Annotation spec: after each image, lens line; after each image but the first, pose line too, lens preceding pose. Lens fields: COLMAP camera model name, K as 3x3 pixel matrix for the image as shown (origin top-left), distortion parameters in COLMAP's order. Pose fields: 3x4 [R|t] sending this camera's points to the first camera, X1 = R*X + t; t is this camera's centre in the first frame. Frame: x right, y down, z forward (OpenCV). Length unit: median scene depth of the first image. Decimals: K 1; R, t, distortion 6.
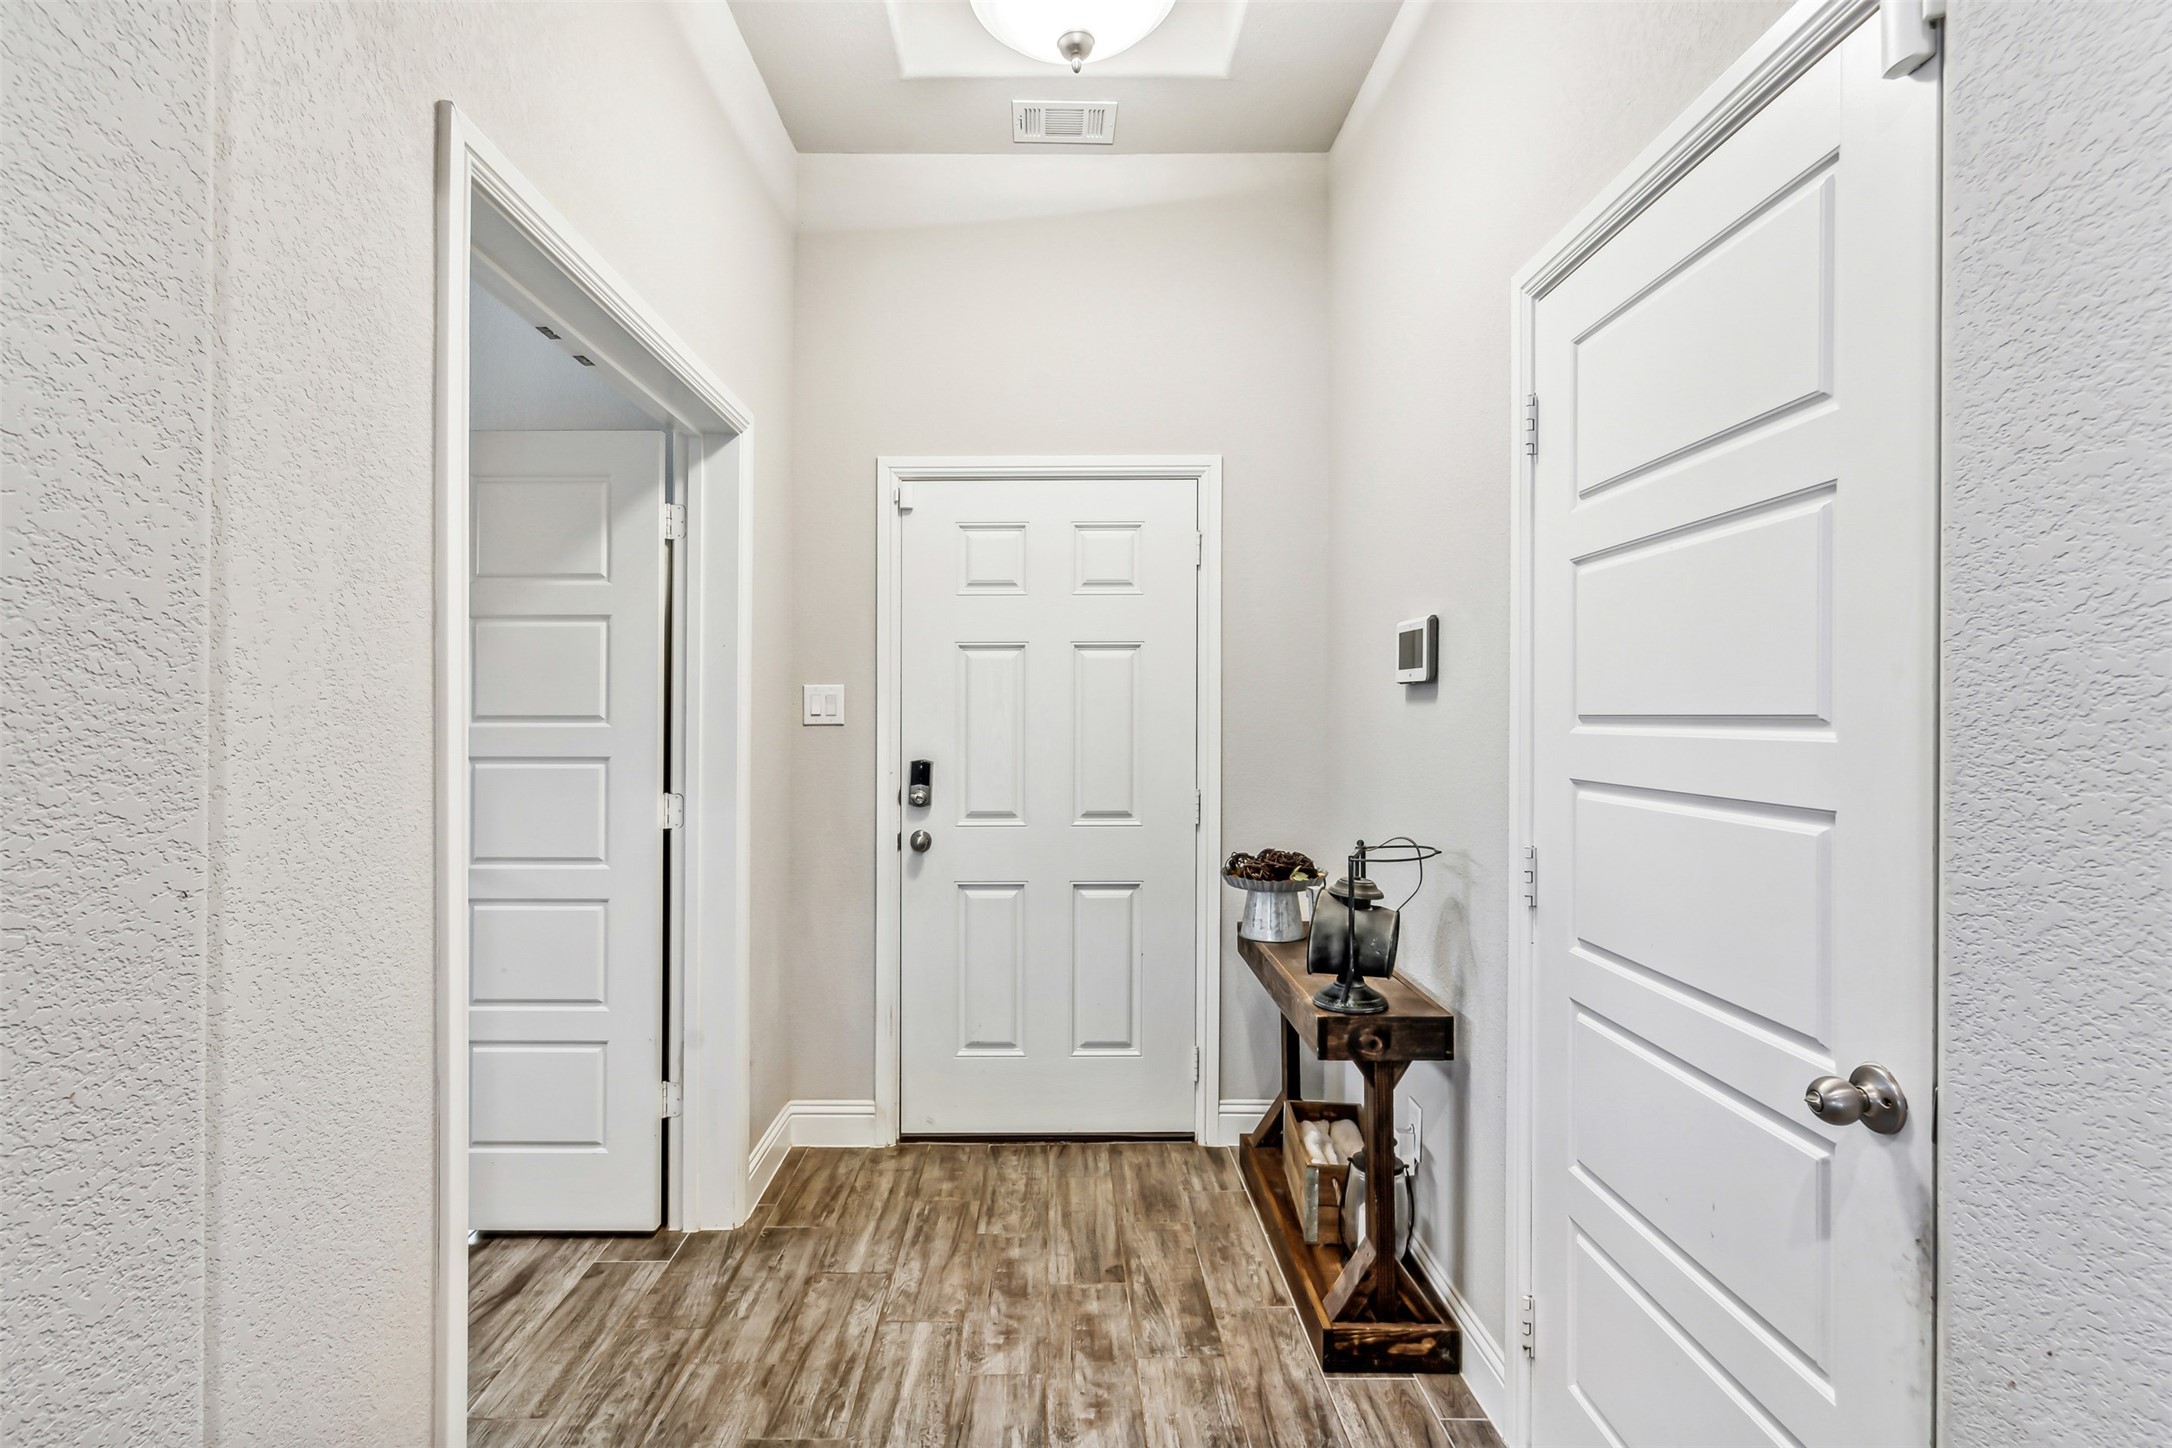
lens RADIAL K [[939.0, 0, 1079.2], [0, 939.0, 709.8], [0, 0, 1]] dist [-0.013392, 0.000081]
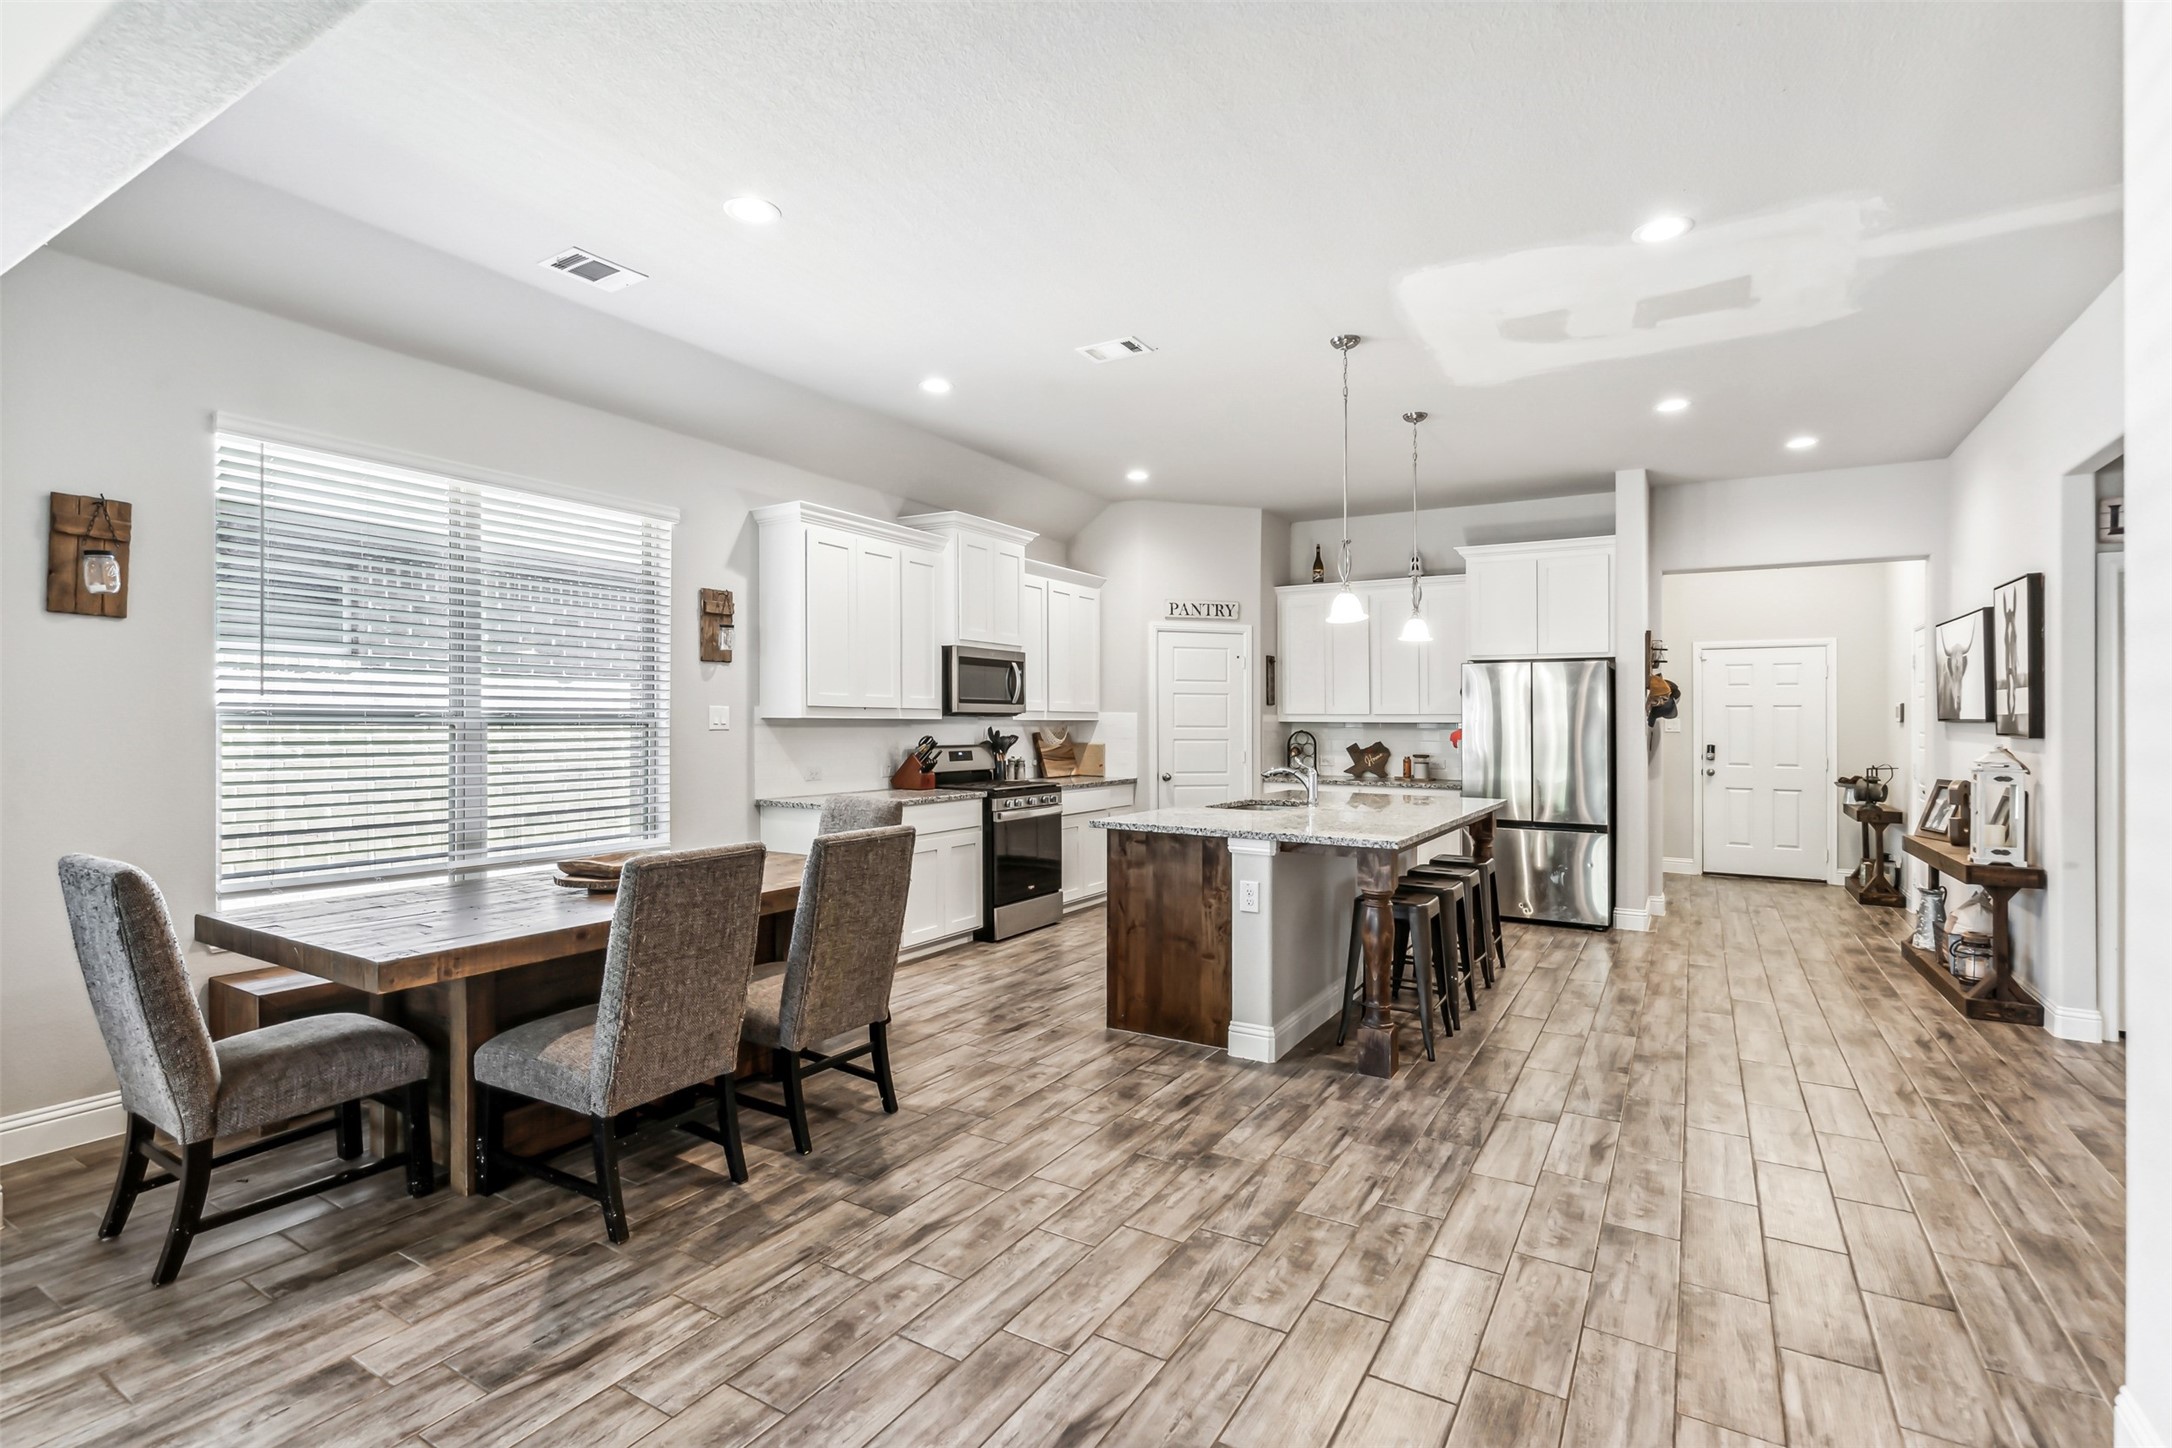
lens RADIAL K [[1026.5, 0, 1078.6], [0, 1026.5, 699.1], [0, 0, 1]] dist [-0.005416, 0.000501]
pose [[0.843355, -0.005200, -0.537332, -0.138604], [-0.005893, 0.999804, -0.018926, -0.019541], [0.537325, 0.019128, 0.843158, -3.350624]]
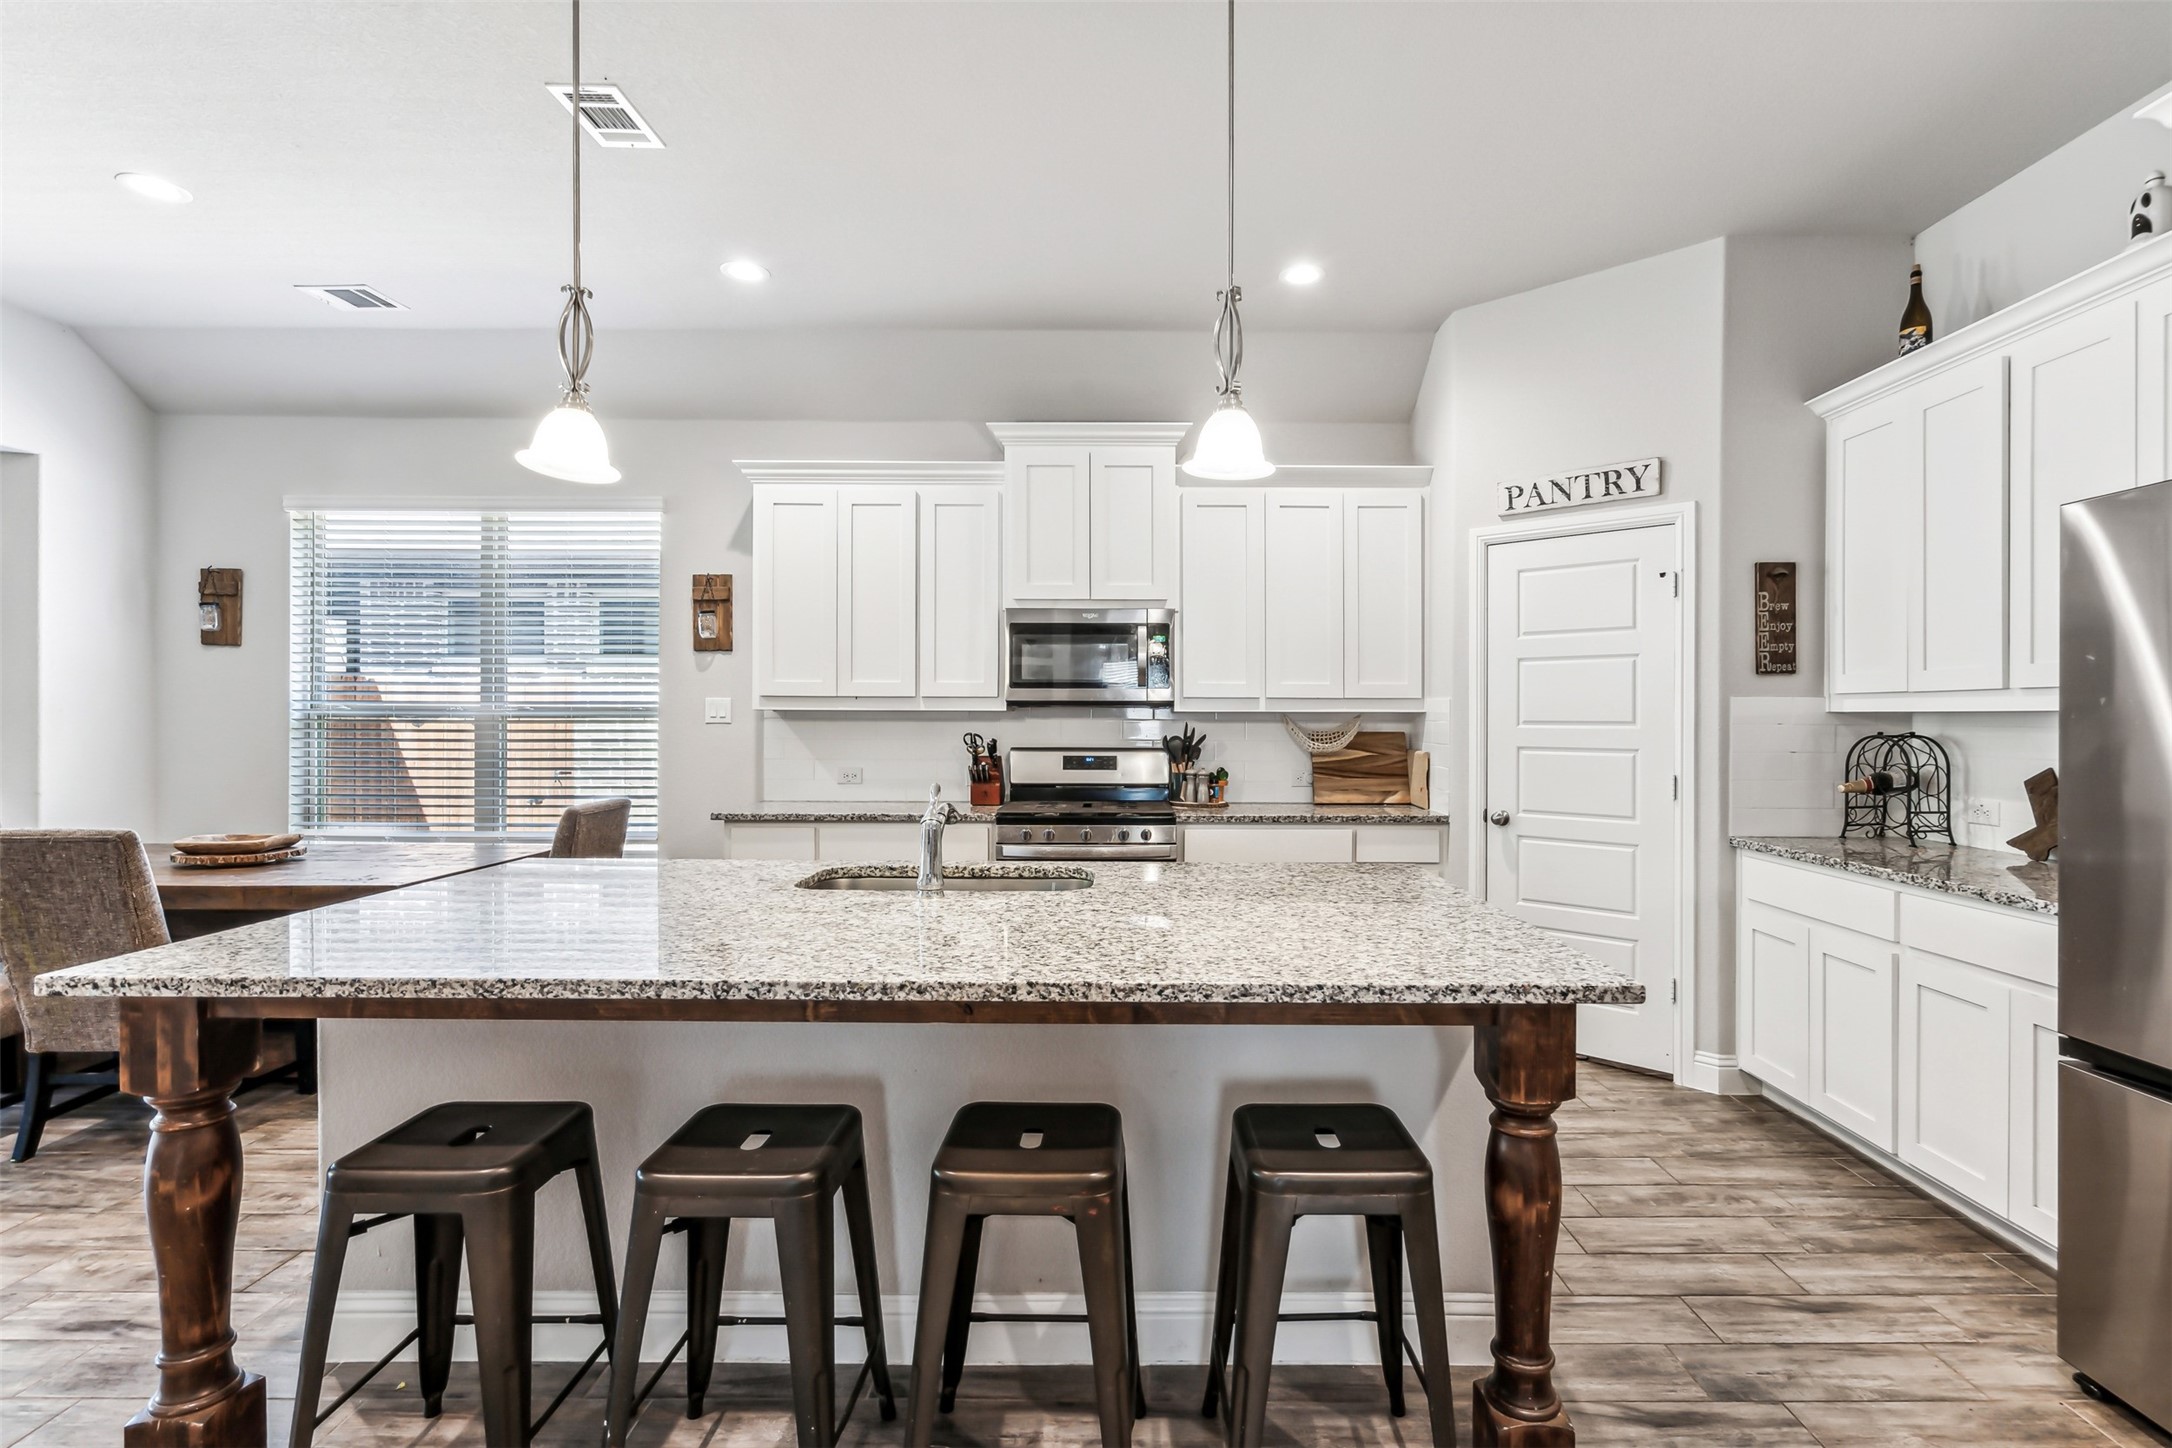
lens RADIAL K [[1025.3, 0, 1129.9], [0, 1025.3, 719.0], [0, 0, 1]] dist [-0.003209, 0.000979]
pose [[-0.018390, 0.001787, -0.999829, 0.088182], [-0.001613, 0.999997, 0.001817, -0.003367], [0.999830, 0.001646, -0.018387, -0.936986]]
